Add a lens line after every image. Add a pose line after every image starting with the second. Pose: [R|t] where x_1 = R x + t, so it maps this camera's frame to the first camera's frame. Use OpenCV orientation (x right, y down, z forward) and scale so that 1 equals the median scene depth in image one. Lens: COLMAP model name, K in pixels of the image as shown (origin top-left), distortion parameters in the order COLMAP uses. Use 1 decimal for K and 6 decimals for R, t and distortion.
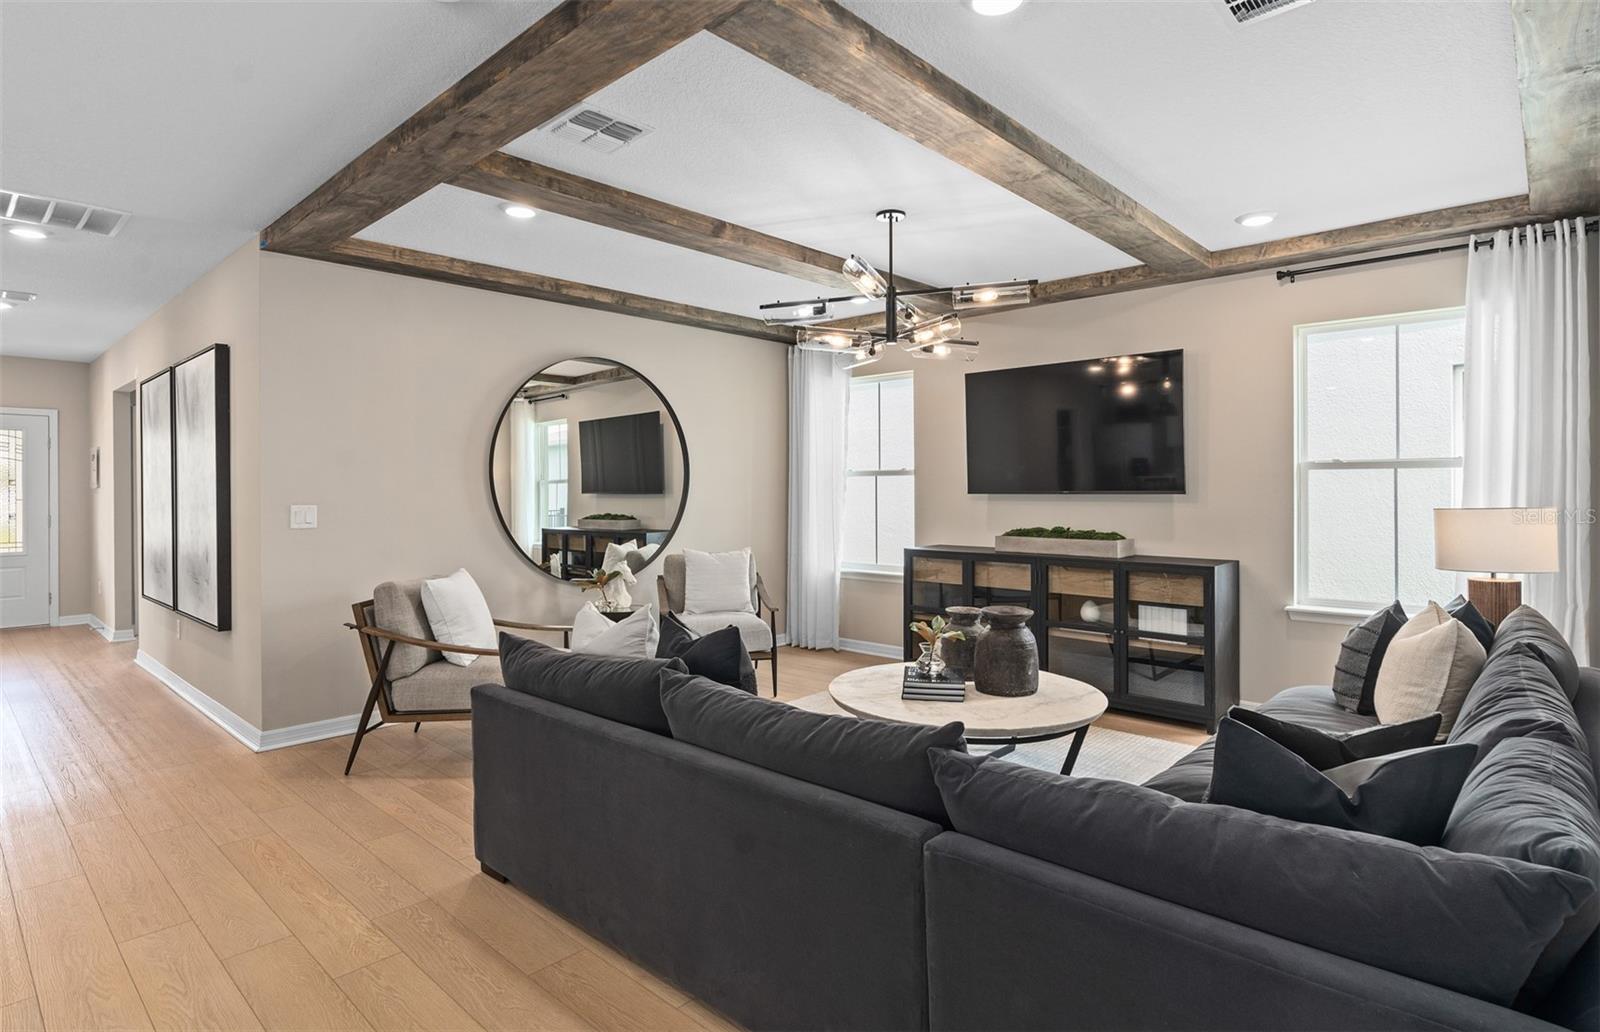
lens RADIAL K [[816.3, 0, 793.2], [0, 816.3, 504.4], [0, 0, 1]] dist [-0.011521, 0.005889]
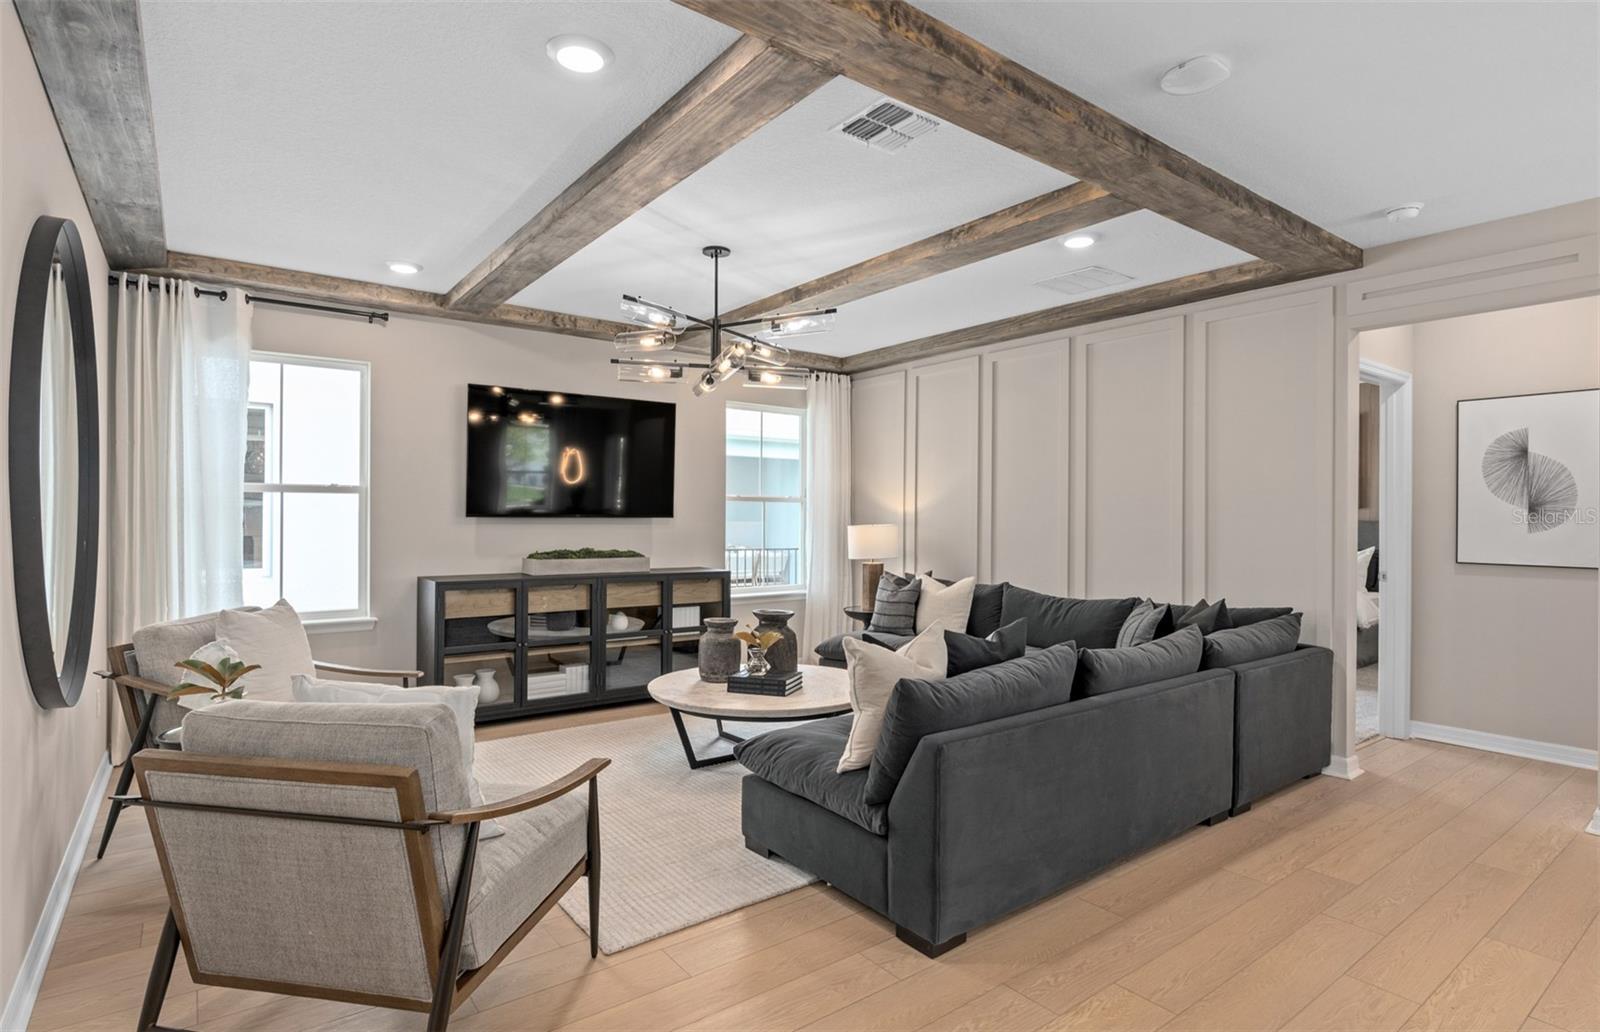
lens RADIAL K [[816.3, 0, 802.9], [0, 816.3, 513.7], [0, 0, 1]] dist [-0.011521, 0.005889]
pose [[0.179172, 0.005660, 0.983801, -0.718574], [0.010463, 0.999916, -0.007658, -0.006778], [-0.983762, 0.011666, 0.179098, 0.560356]]
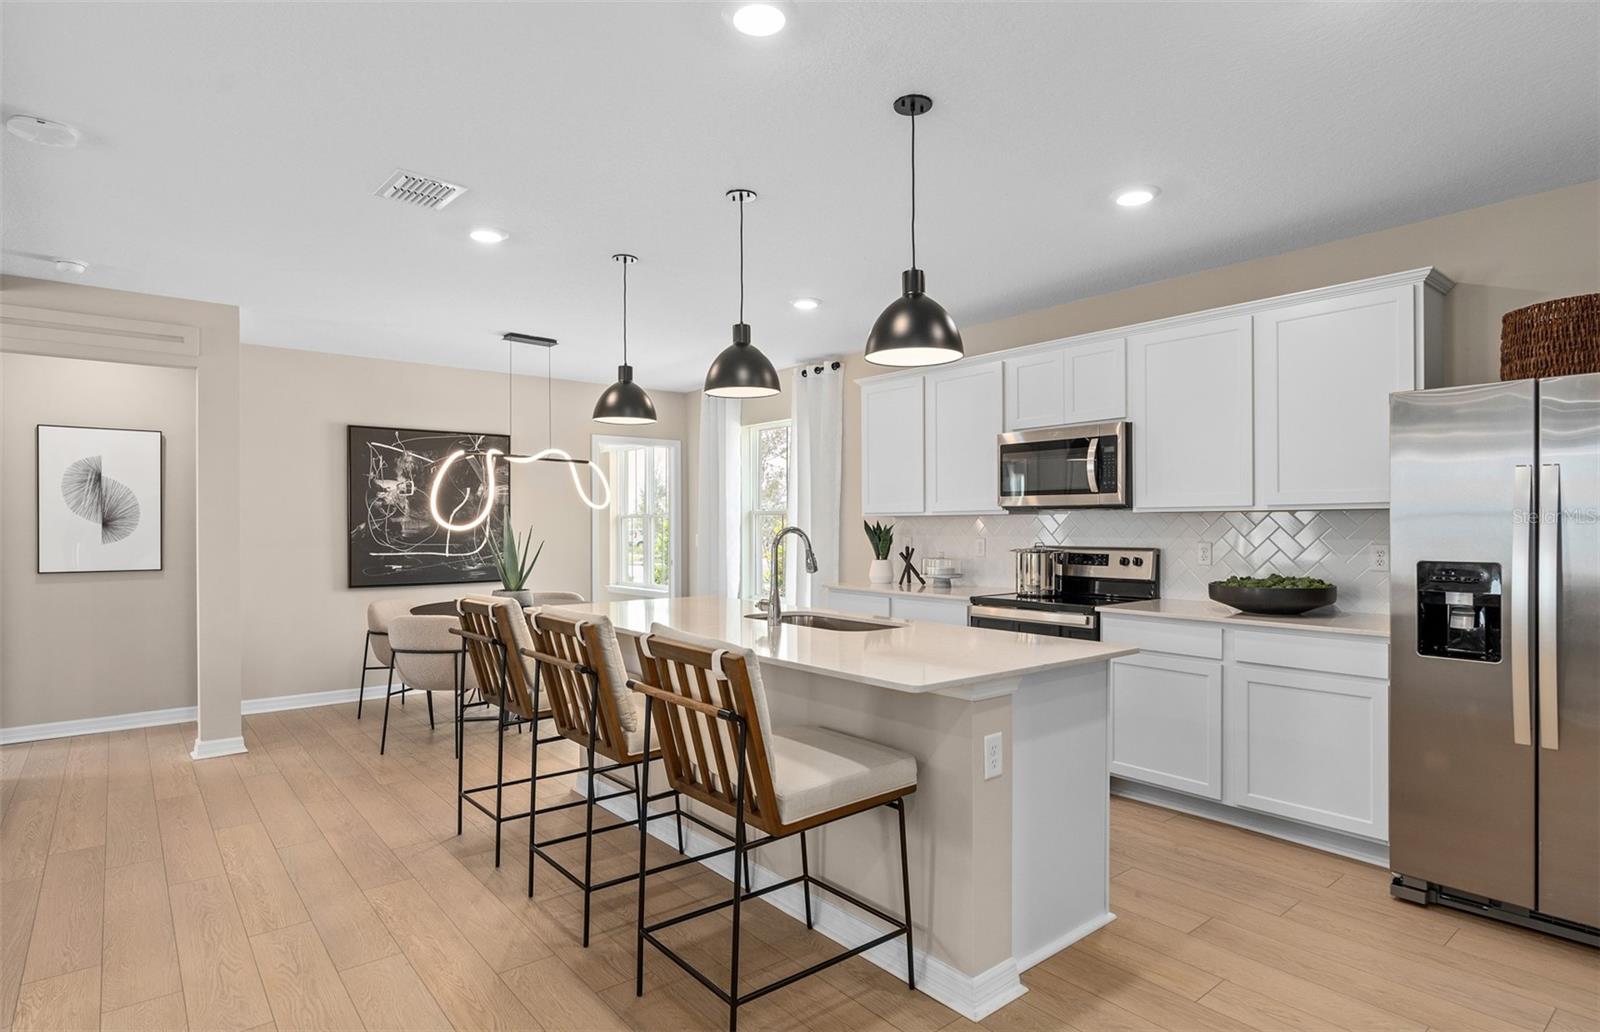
lens RADIAL K [[816.3, 0, 814.4], [0, 816.3, 522.4], [0, 0, 1]] dist [-0.011521, 0.005889]
pose [[-0.990496, 0.008287, 0.137291, -0.768245], [0.010361, 0.999843, 0.014397, -0.018714], [-0.137150, 0.015683, -0.990426, 0.873417]]
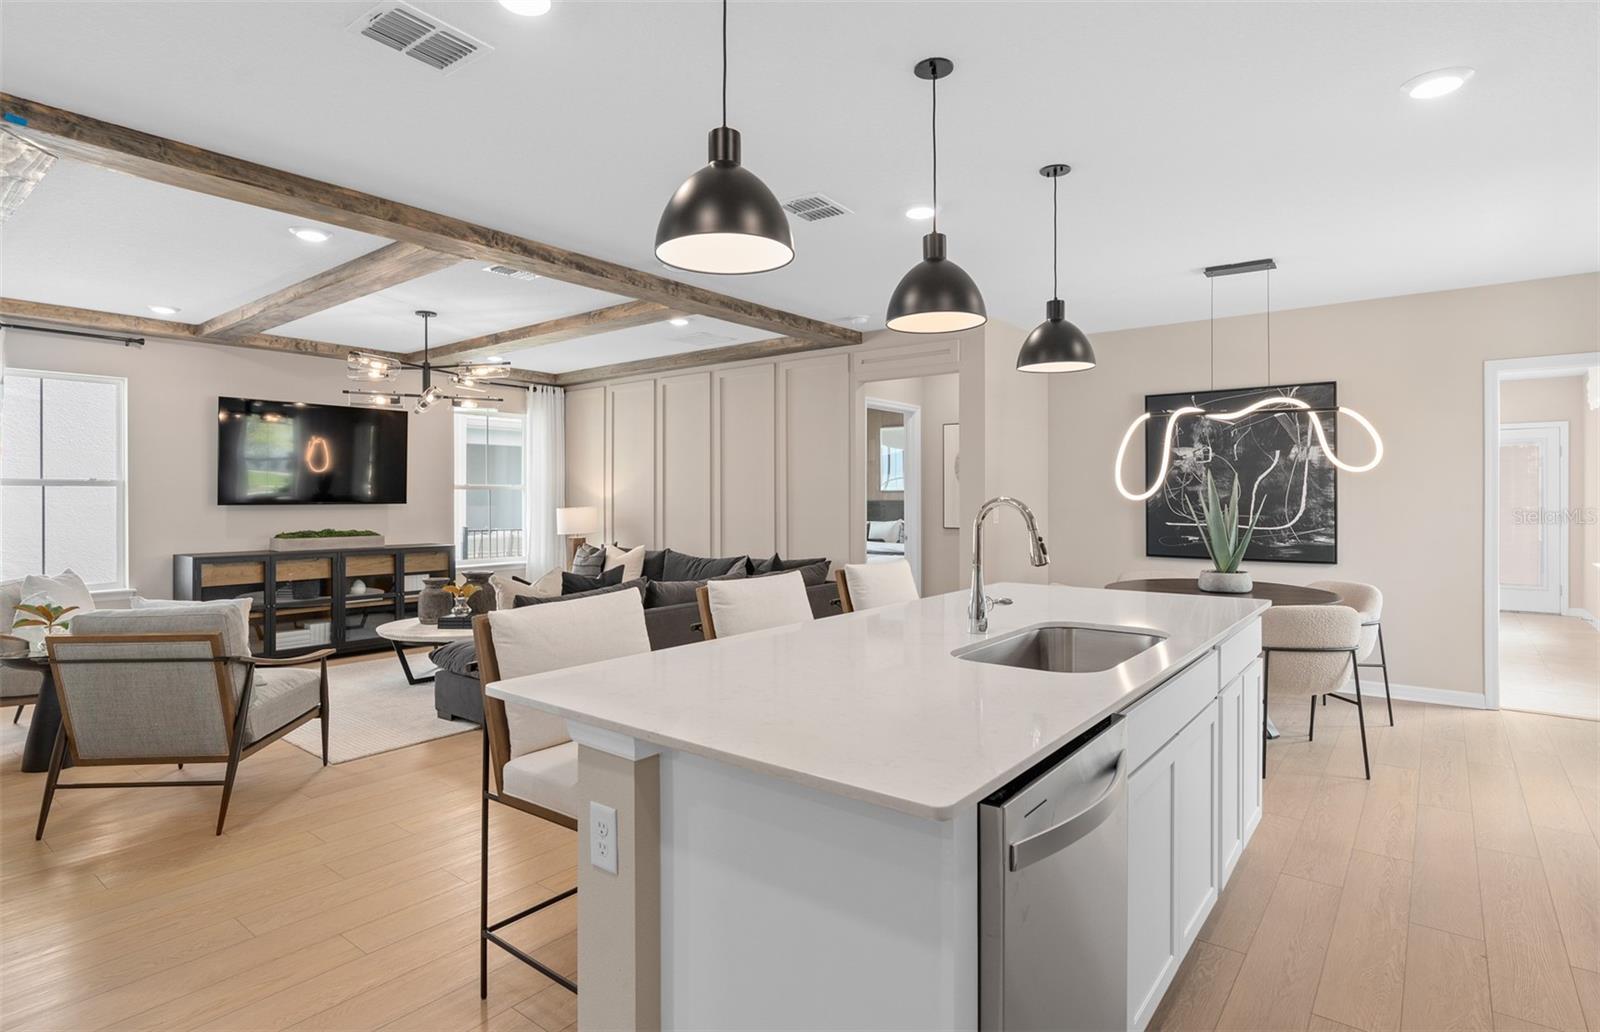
lens RADIAL K [[816.3, 0, 800.5], [0, 816.3, 496.8], [0, 0, 1]] dist [-0.011521, 0.005889]
pose [[-0.074666, 0.003137, 0.997204, -1.125246], [0.019804, 0.999802, -0.001663, -0.007936], [-0.997012, 0.019624, -0.074713, 0.346916]]
